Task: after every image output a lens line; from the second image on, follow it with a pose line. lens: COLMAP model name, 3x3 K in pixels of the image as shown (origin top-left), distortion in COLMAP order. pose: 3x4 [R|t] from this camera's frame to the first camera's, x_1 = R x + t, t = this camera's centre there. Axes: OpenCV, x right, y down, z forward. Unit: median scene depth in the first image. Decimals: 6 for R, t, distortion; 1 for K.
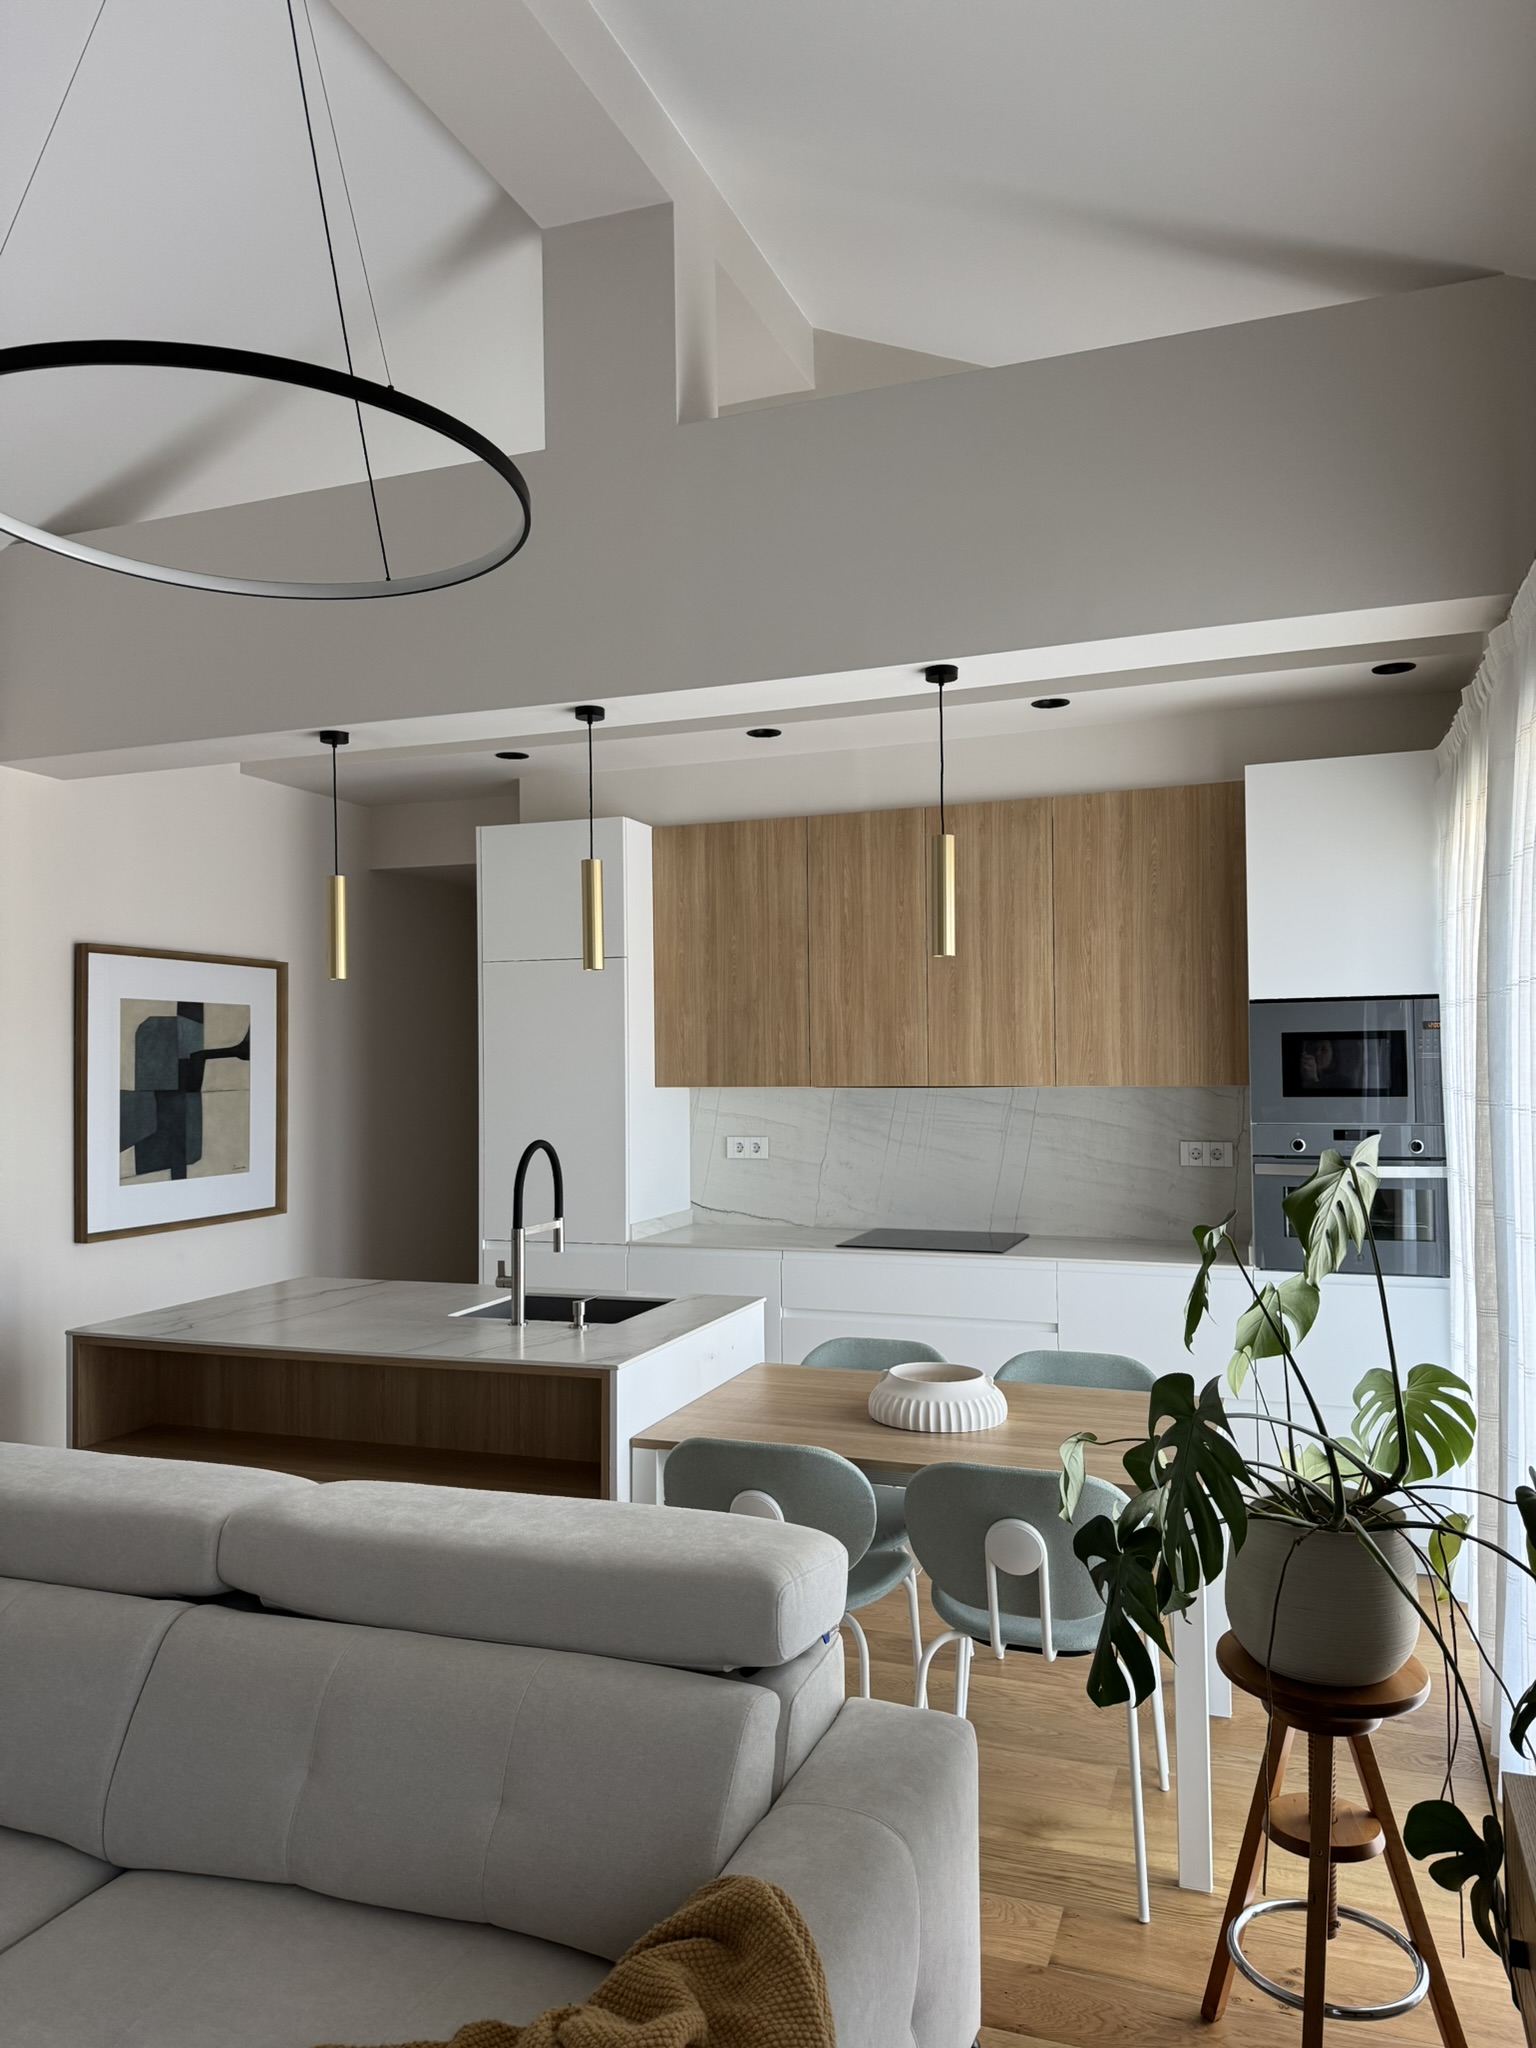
lens RADIAL K [[1438.5, 0, 781.4], [0, 1438.5, 1028.1], [0, 0, 1]] dist [0.054254, -0.047740]
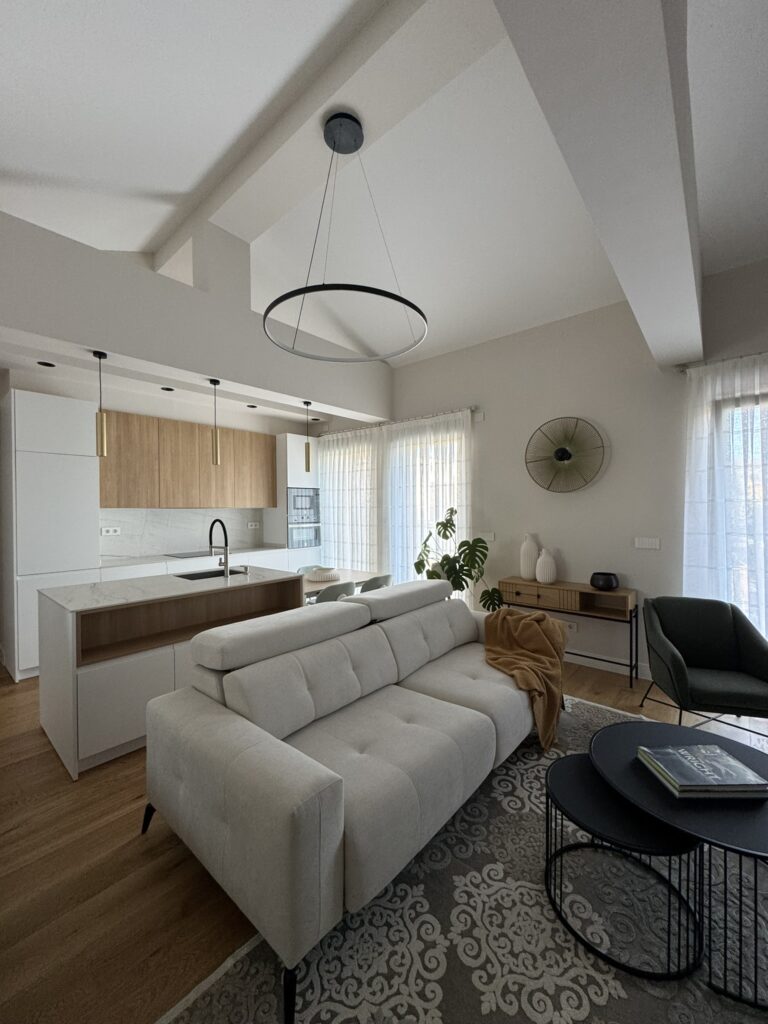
lens RADIAL K [[408.6, 0, 383.7], [0, 408.6, 512.8], [0, 0, 1]] dist [0.006337, 0.000716]
pose [[0.342284, -0.000568, 0.939597, -0.650287], [-0.014259, 0.999882, 0.005799, 0.040797], [-0.939488, -0.015383, 0.342235, 0.275978]]
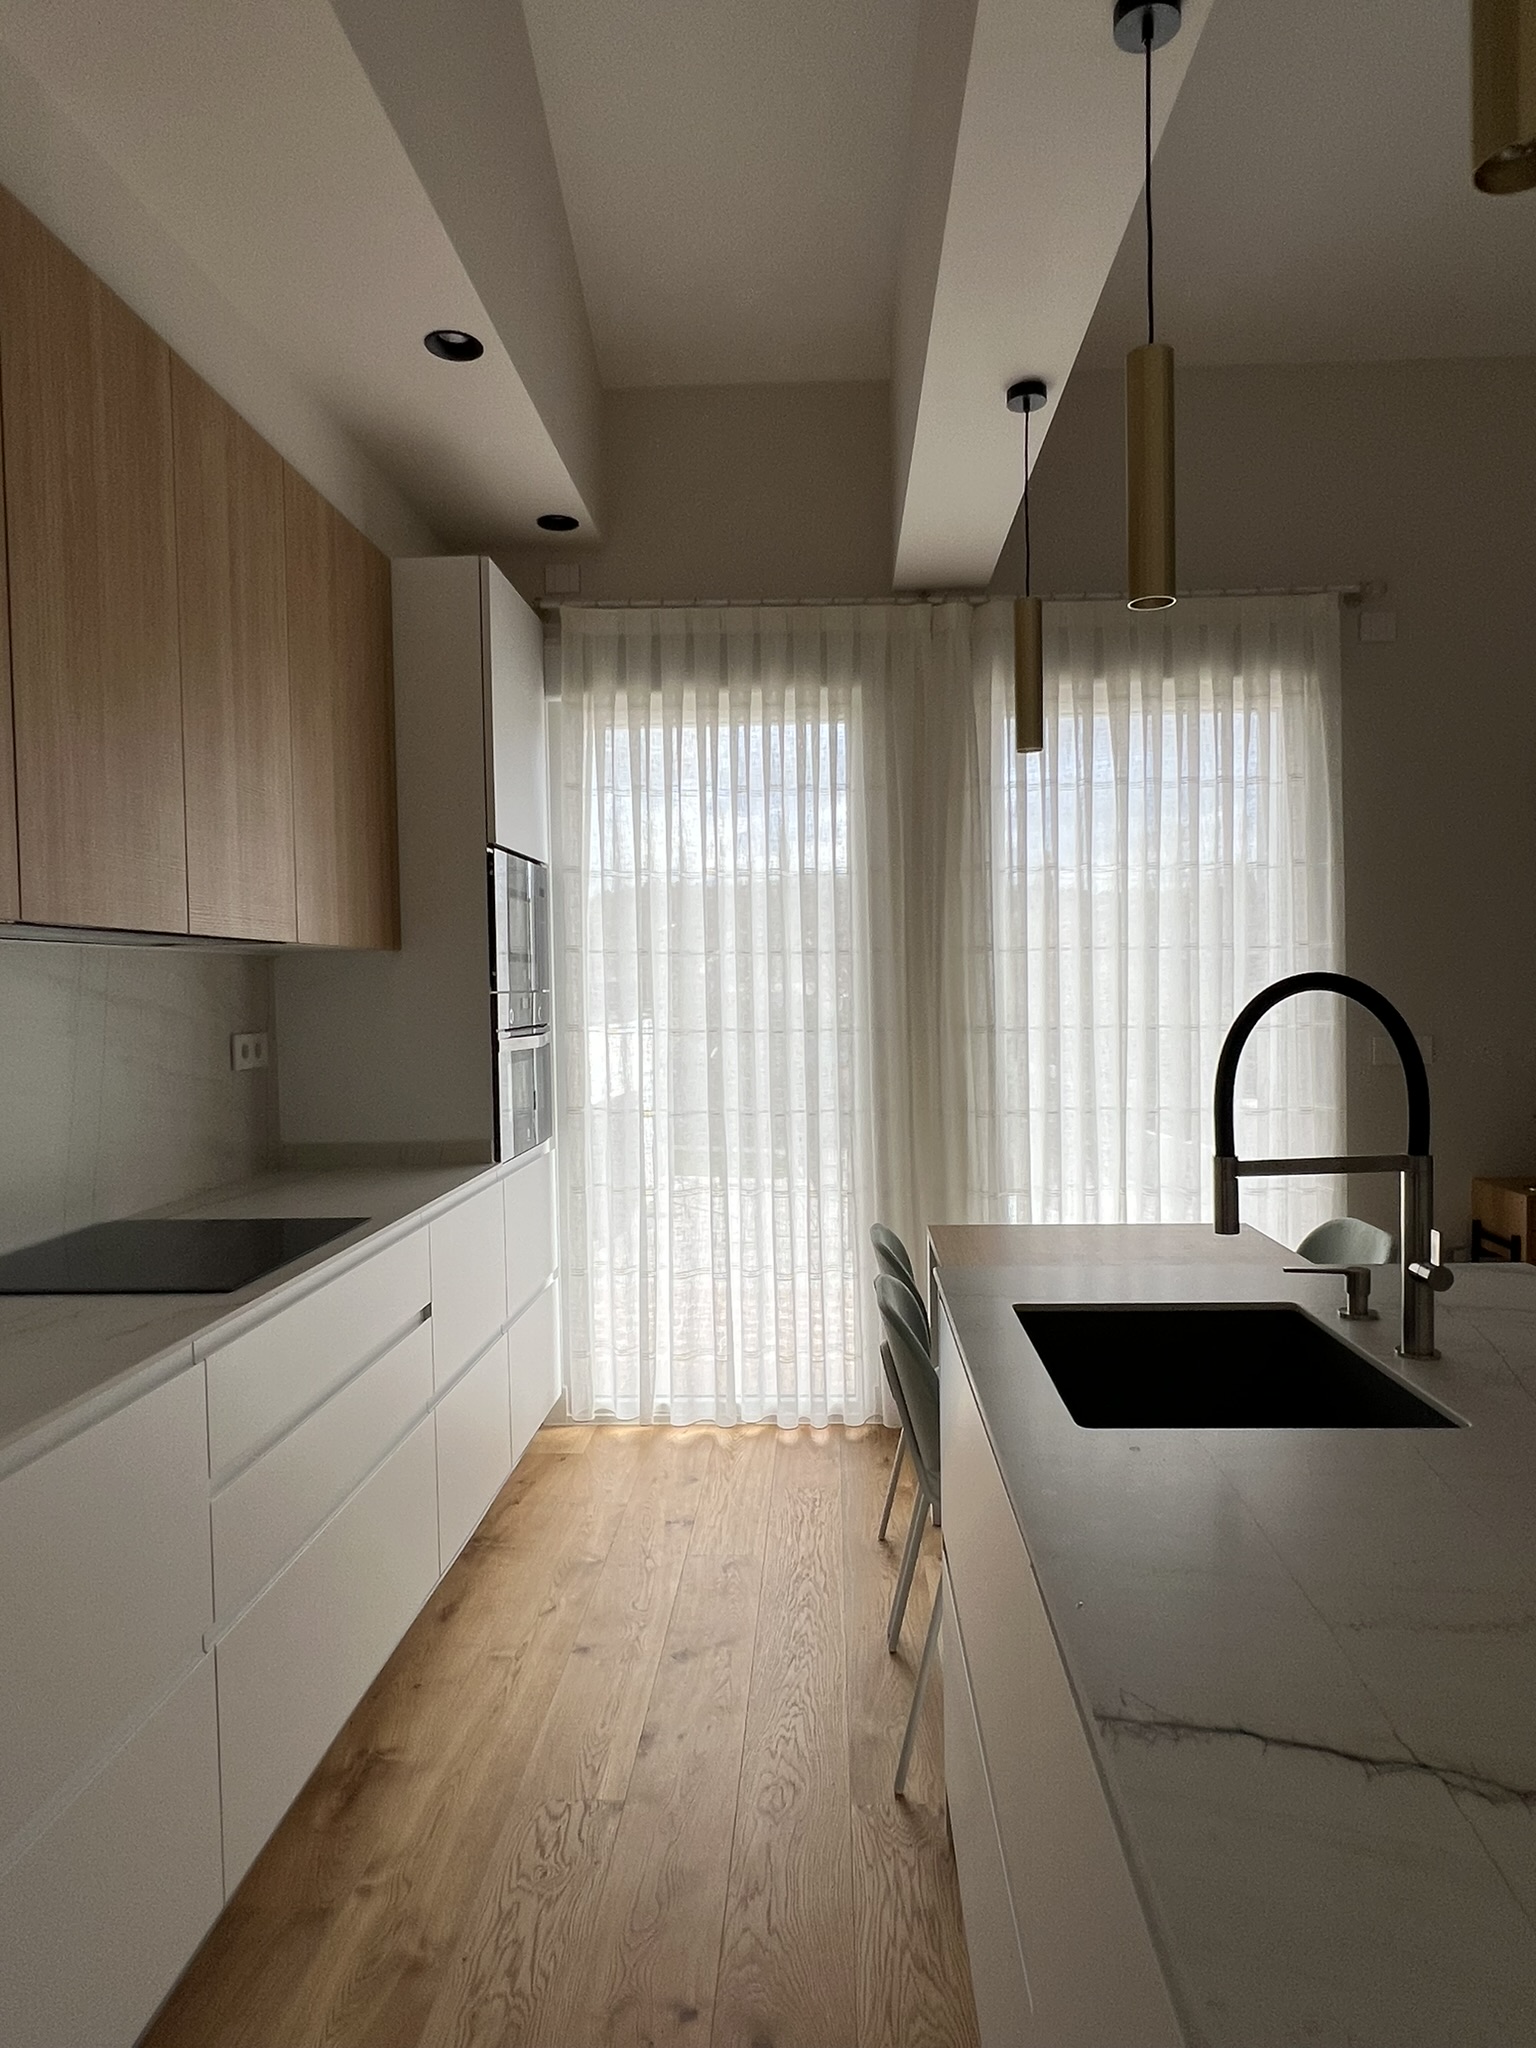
lens RADIAL K [[1268.1, 0, 769.5], [0, 1268.1, 1017.6], [0, 0, 1]] dist [0.016311, 0.000415]
pose [[-0.300091, -0.006443, 0.953889, -0.374138], [-0.001212, 0.999979, 0.006373, 0.067181], [-0.953910, 0.000756, -0.300093, 0.950677]]
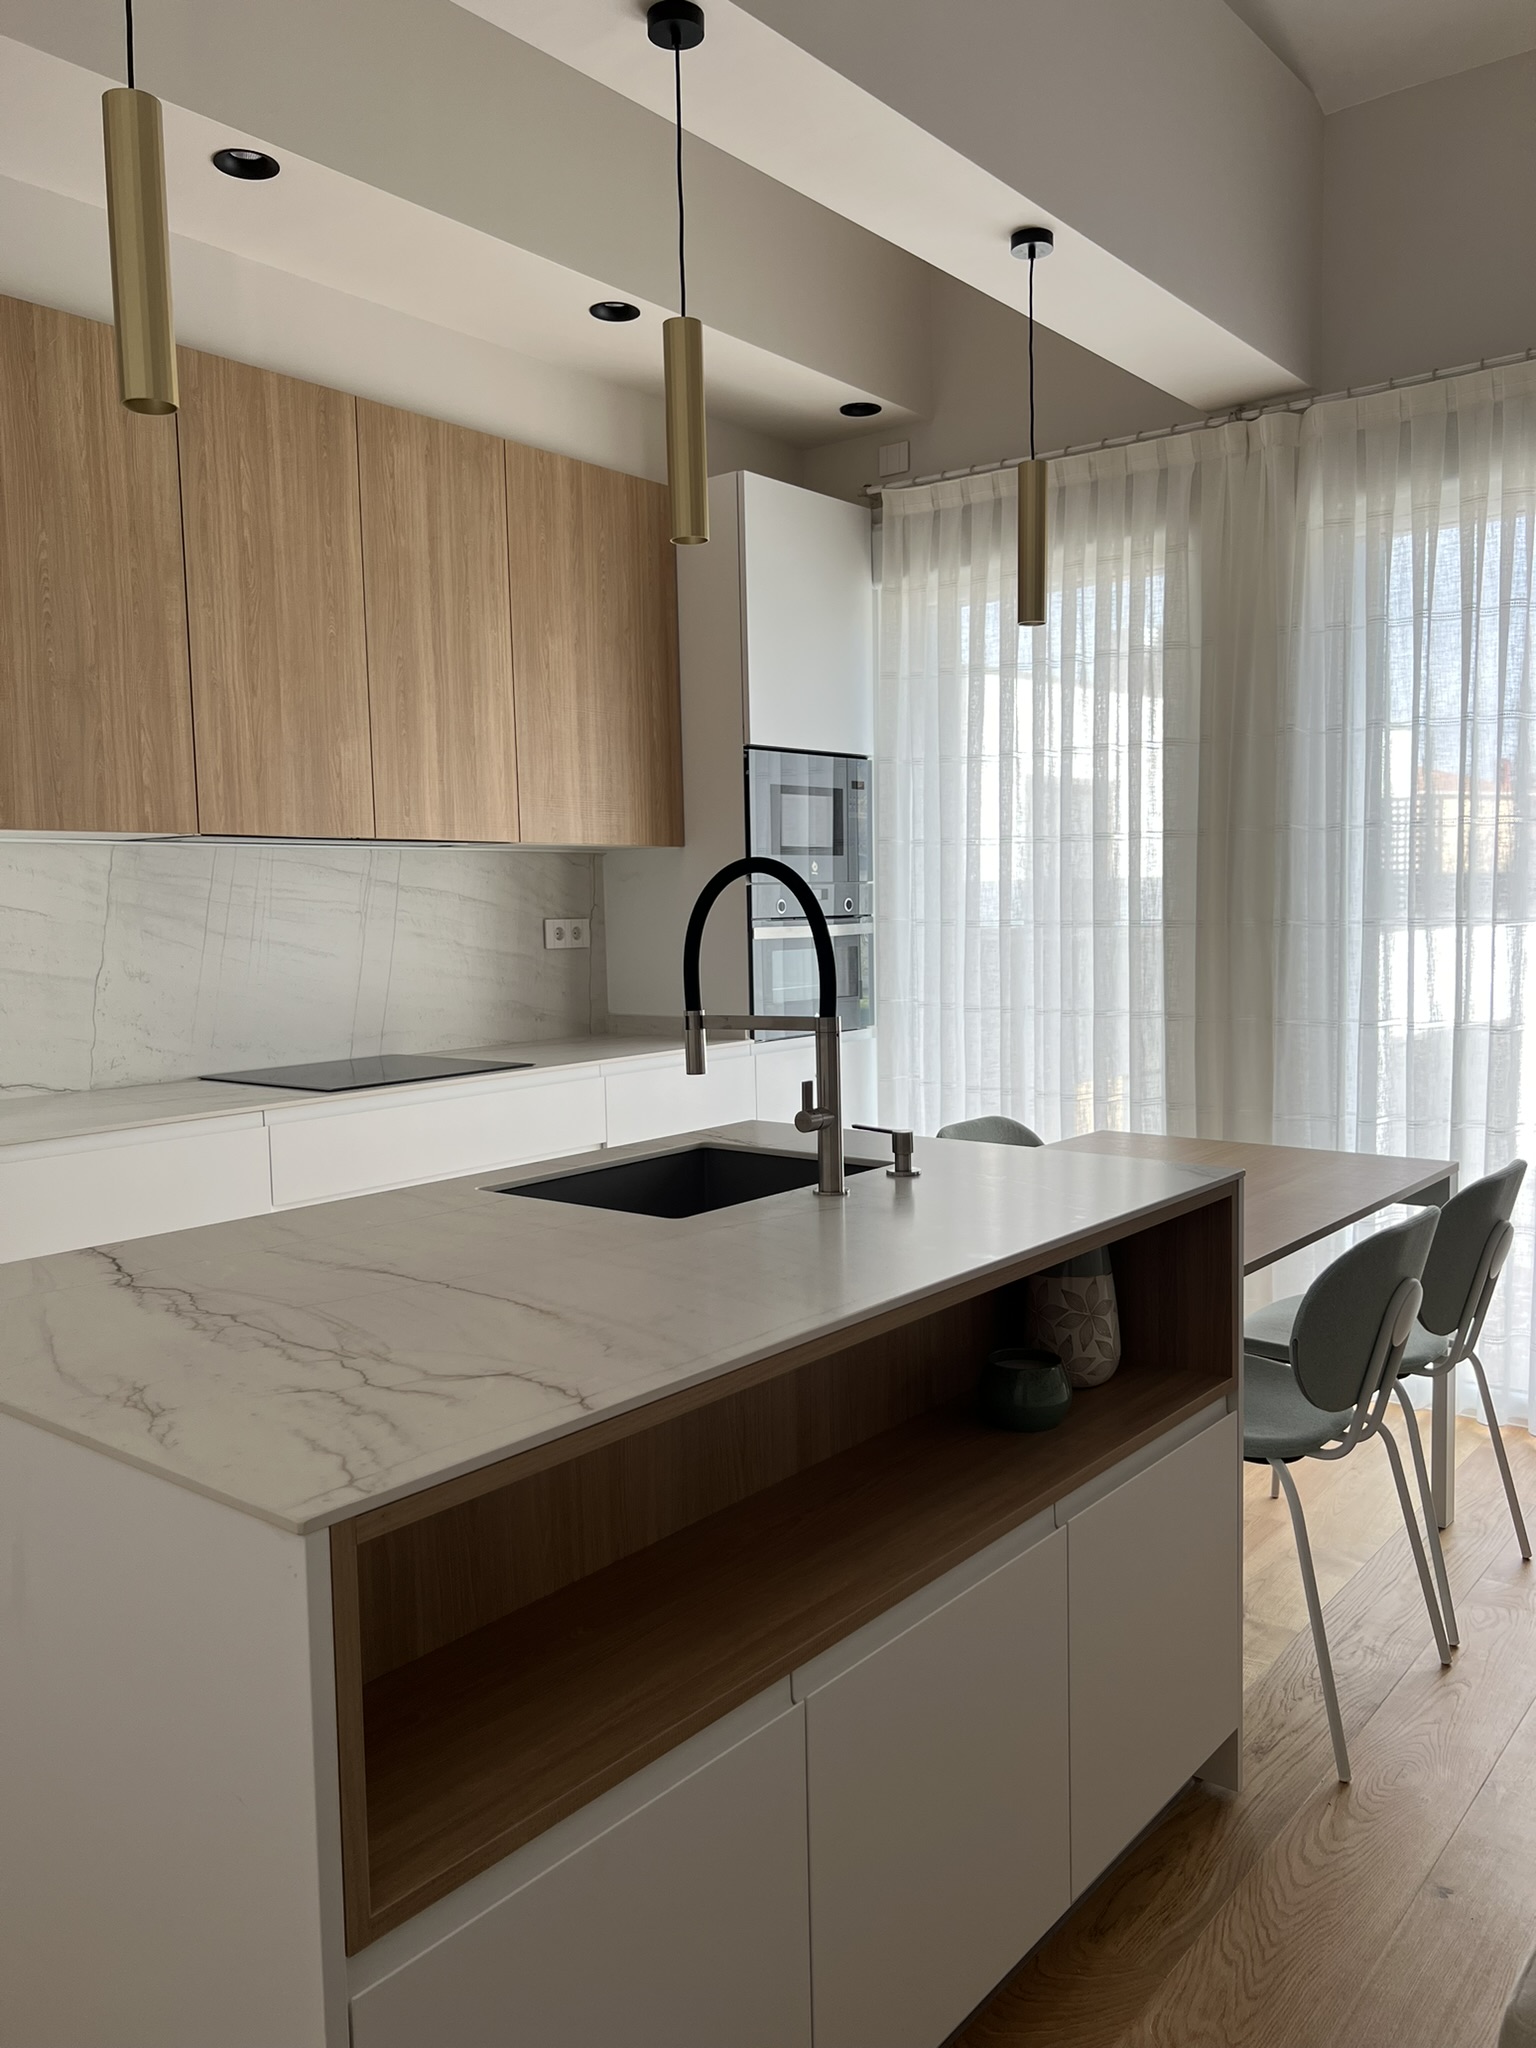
lens RADIAL K [[1546.7, 0, 774.7], [0, 1546.7, 1037.8], [0, 0, 1]] dist [0.046976, -0.050916]
pose [[0.314914, -0.078160, 0.945897, -0.524534], [-0.004388, 0.996473, 0.083800, 0.072236], [-0.949110, -0.030541, 0.313460, 0.606882]]
